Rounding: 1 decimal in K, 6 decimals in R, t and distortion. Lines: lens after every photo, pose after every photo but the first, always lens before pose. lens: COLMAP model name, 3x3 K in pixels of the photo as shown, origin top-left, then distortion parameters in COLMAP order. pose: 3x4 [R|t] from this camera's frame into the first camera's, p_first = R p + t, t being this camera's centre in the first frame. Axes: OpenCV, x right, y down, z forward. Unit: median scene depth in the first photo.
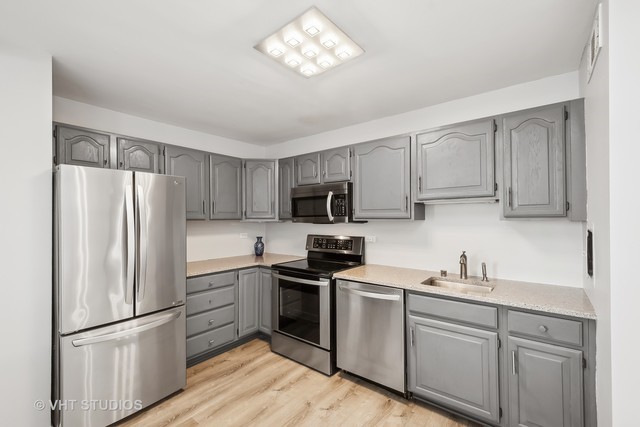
lens RADIAL K [[281.3, 0, 322.1], [0, 281.3, 214.0], [0, 0, 1]] dist [0.017989, -0.001141]
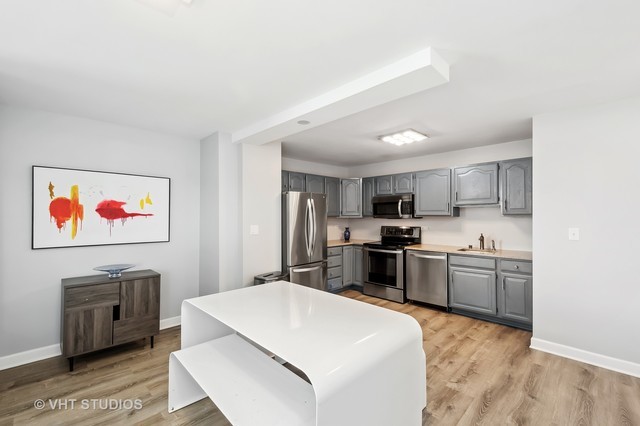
lens RADIAL K [[281.3, 0, 320.1], [0, 281.3, 214.2], [0, 0, 1]] dist [0.017989, -0.001141]
pose [[0.992514, 0.002094, -0.122116, -0.286639], [-0.001273, 0.999976, 0.006797, -0.004534], [0.122127, -0.006591, 0.992493, -0.865841]]
